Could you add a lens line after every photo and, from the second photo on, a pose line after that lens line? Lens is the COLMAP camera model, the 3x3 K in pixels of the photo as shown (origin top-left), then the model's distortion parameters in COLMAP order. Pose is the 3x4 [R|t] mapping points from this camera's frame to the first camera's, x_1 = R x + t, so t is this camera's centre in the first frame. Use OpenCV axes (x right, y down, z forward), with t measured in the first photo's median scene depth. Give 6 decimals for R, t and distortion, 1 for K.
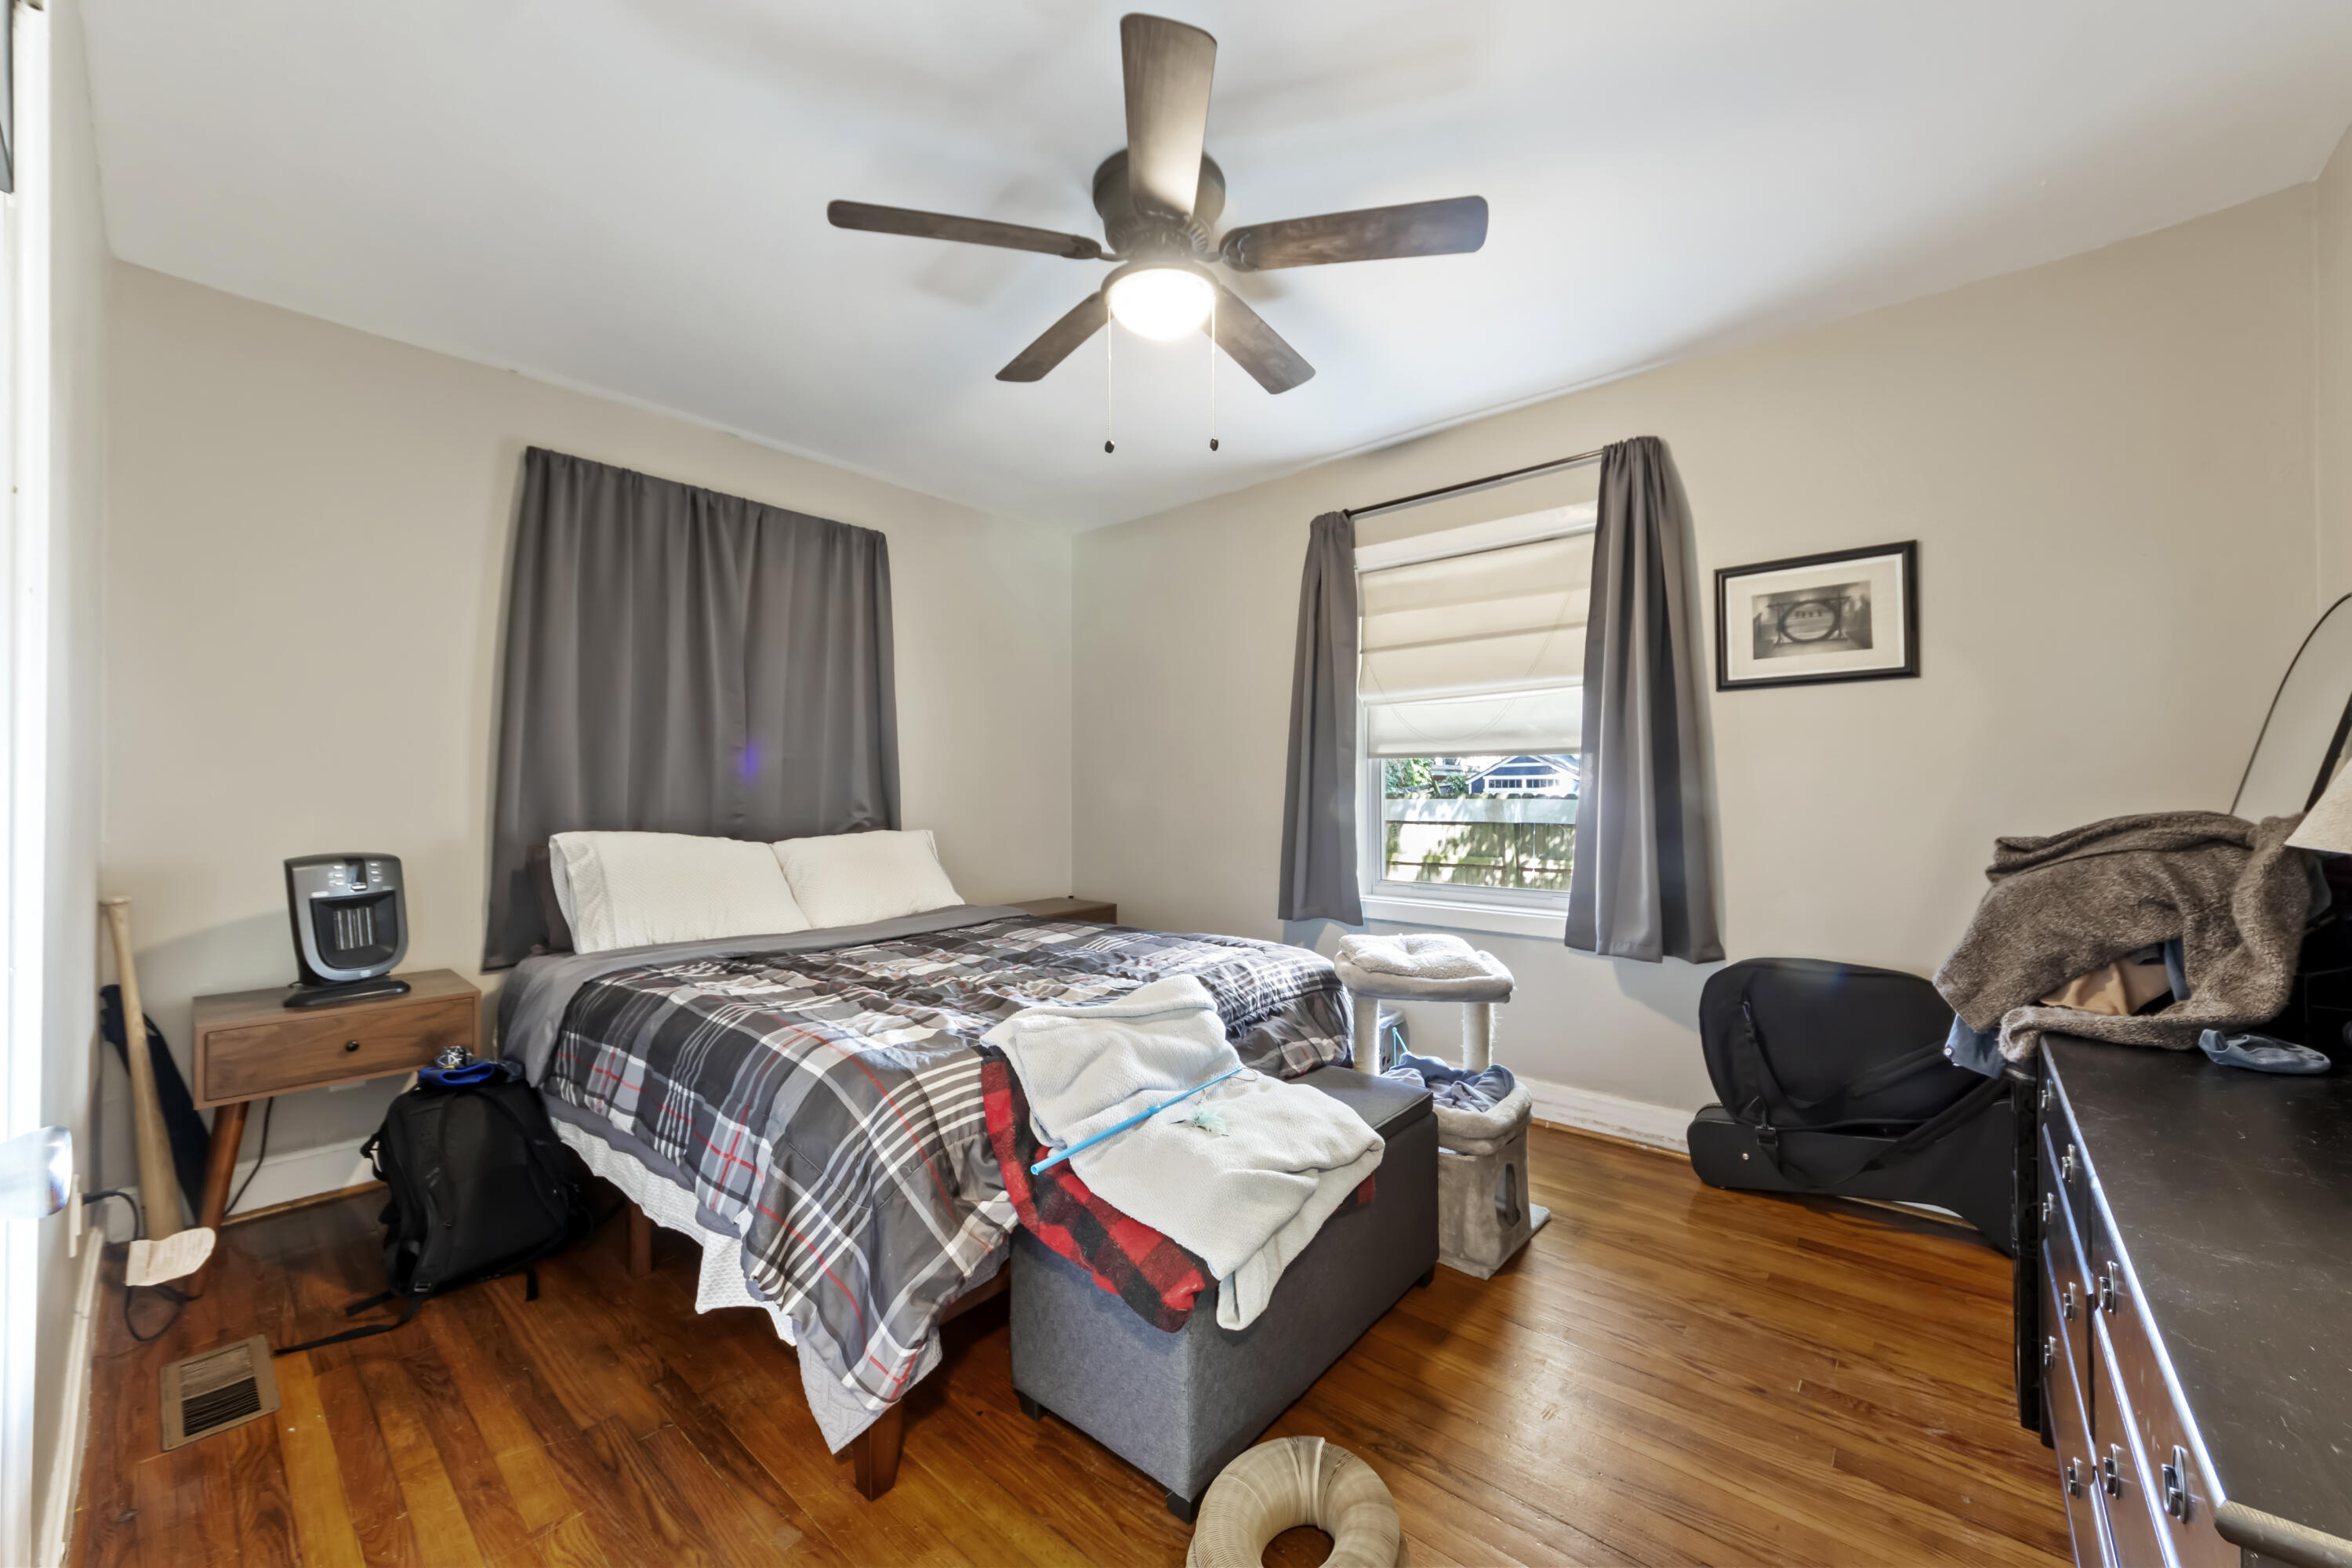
lens RADIAL K [[898.5, 0, 1174.9], [0, 898.5, 779.6], [0, 0, 1]] dist [0.006155, -0.001280]
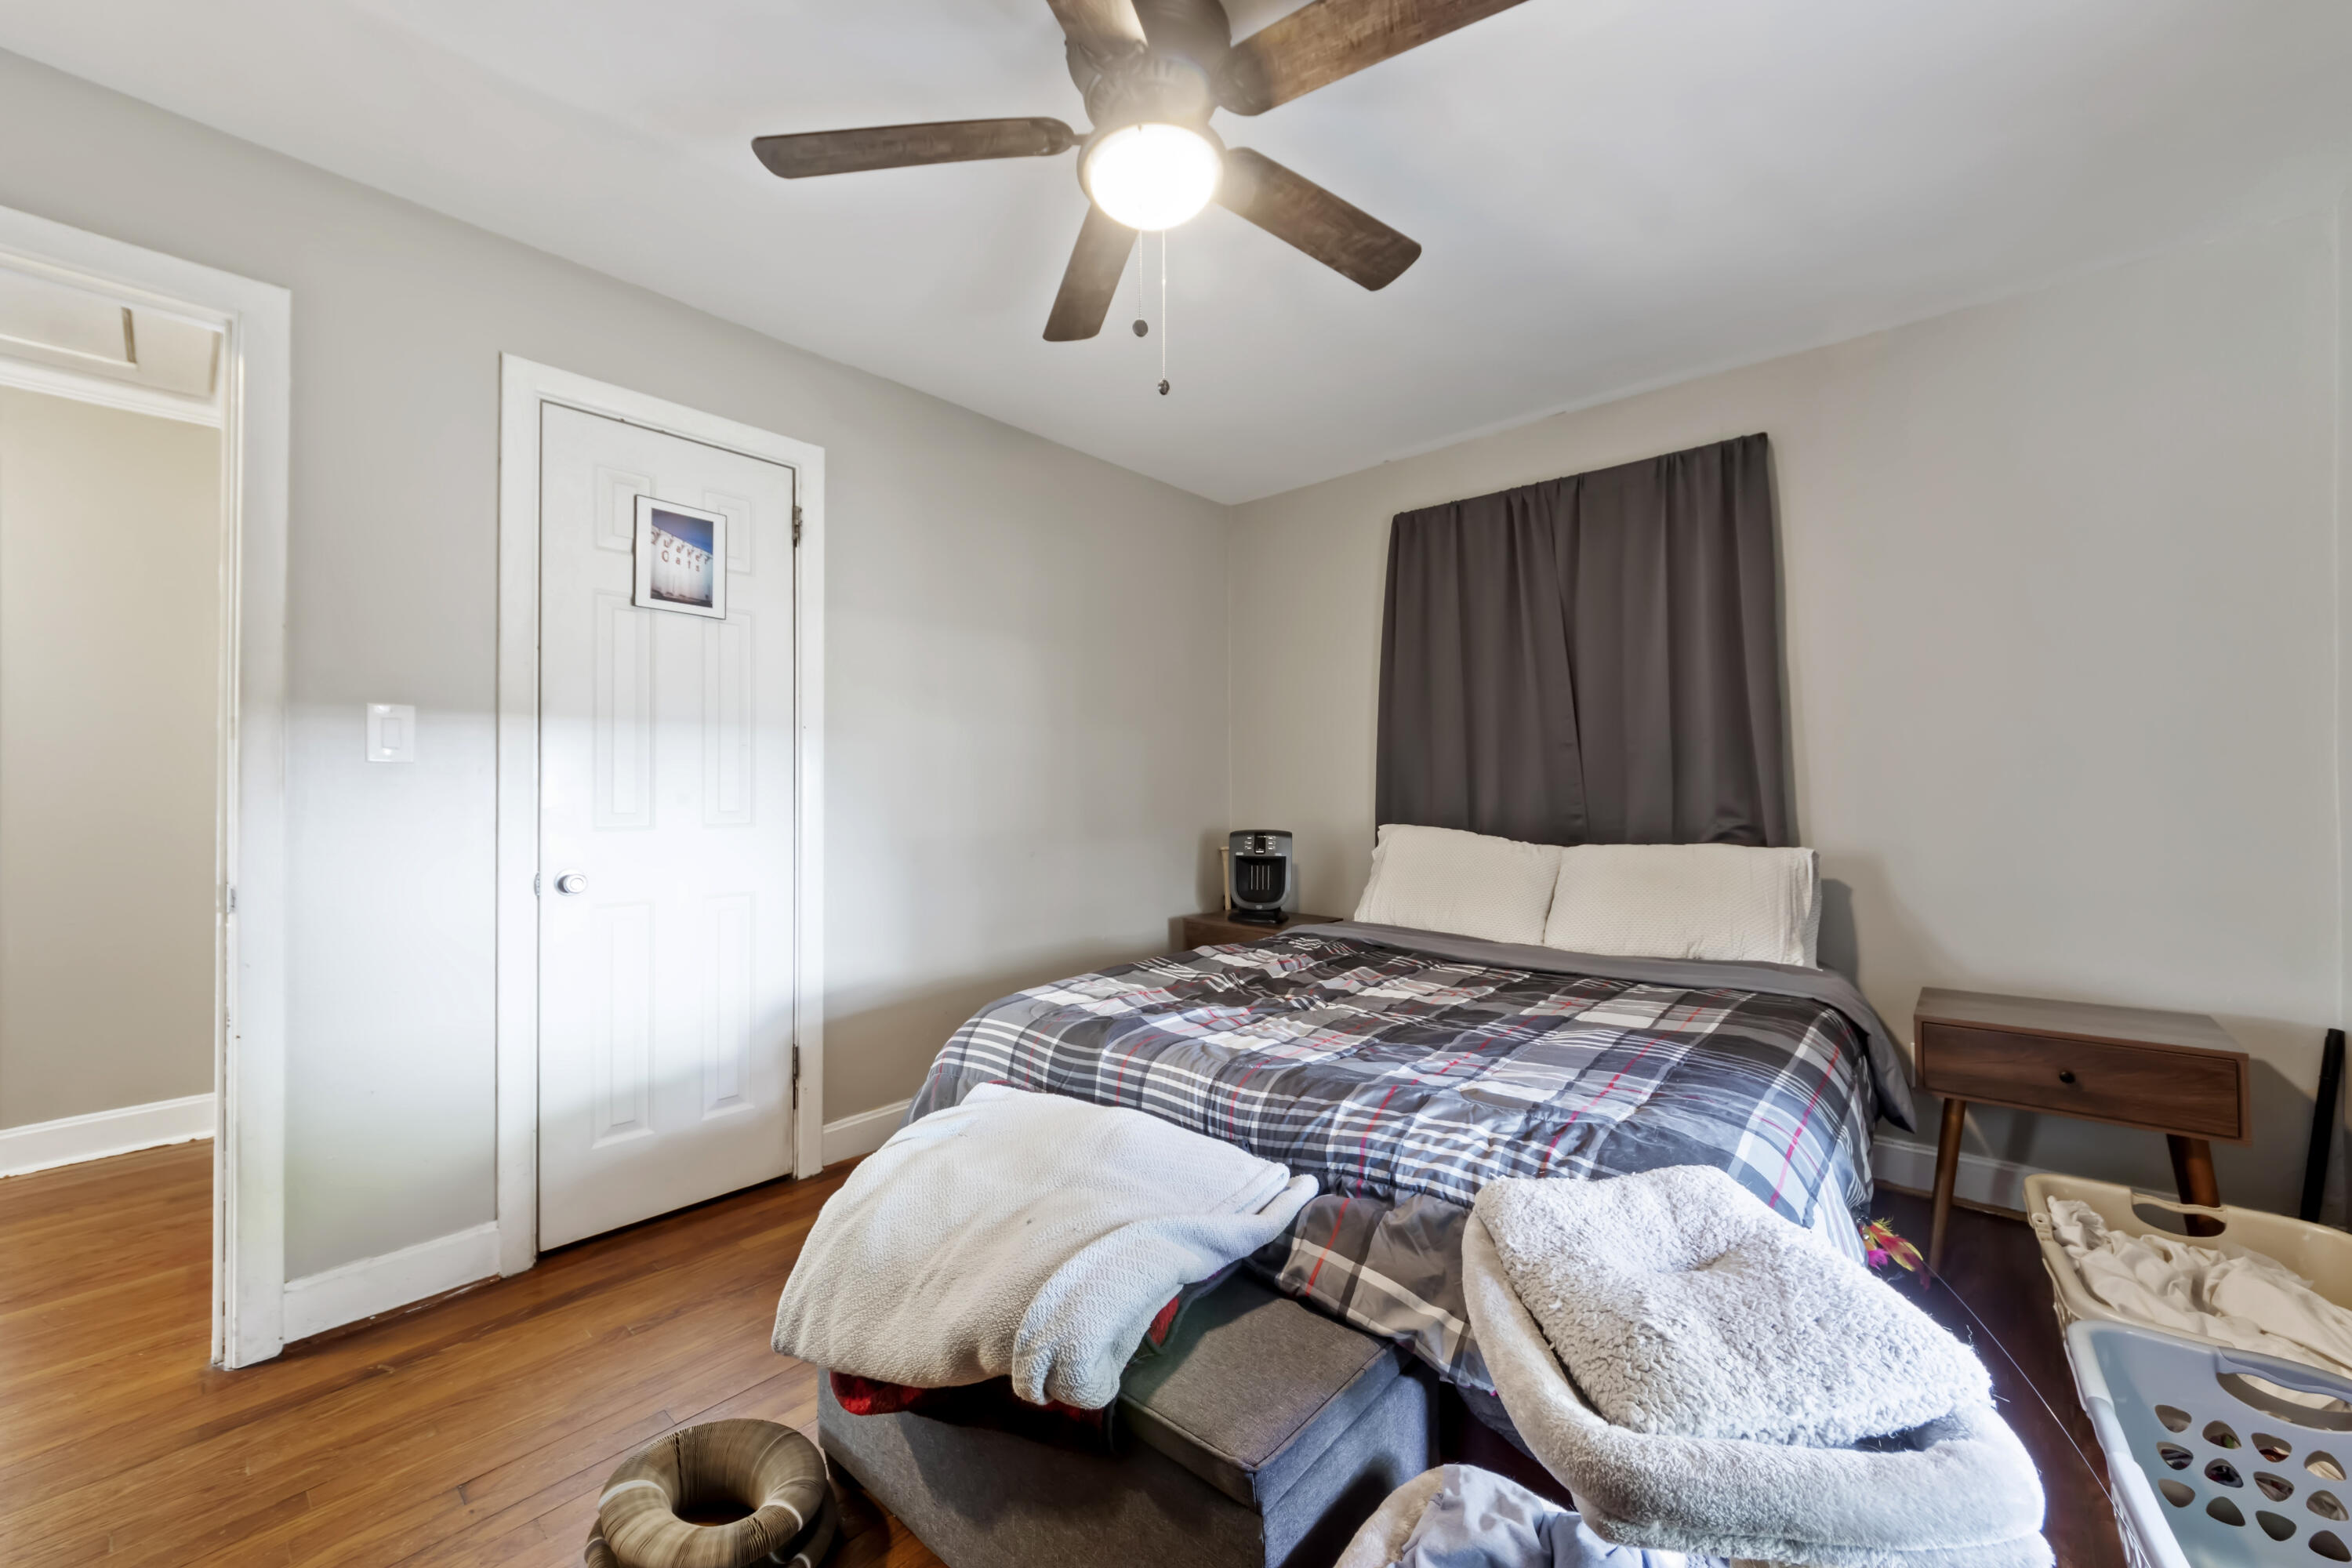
lens RADIAL K [[898.5, 0, 1176.6], [0, 898.5, 780.4], [0, 0, 1]] dist [0.006155, -0.001280]
pose [[-0.011202, -0.008335, -0.999903, 0.480276], [0.014634, 0.999857, -0.008499, 0.004703], [0.999830, -0.014728, -0.011078, 0.633337]]
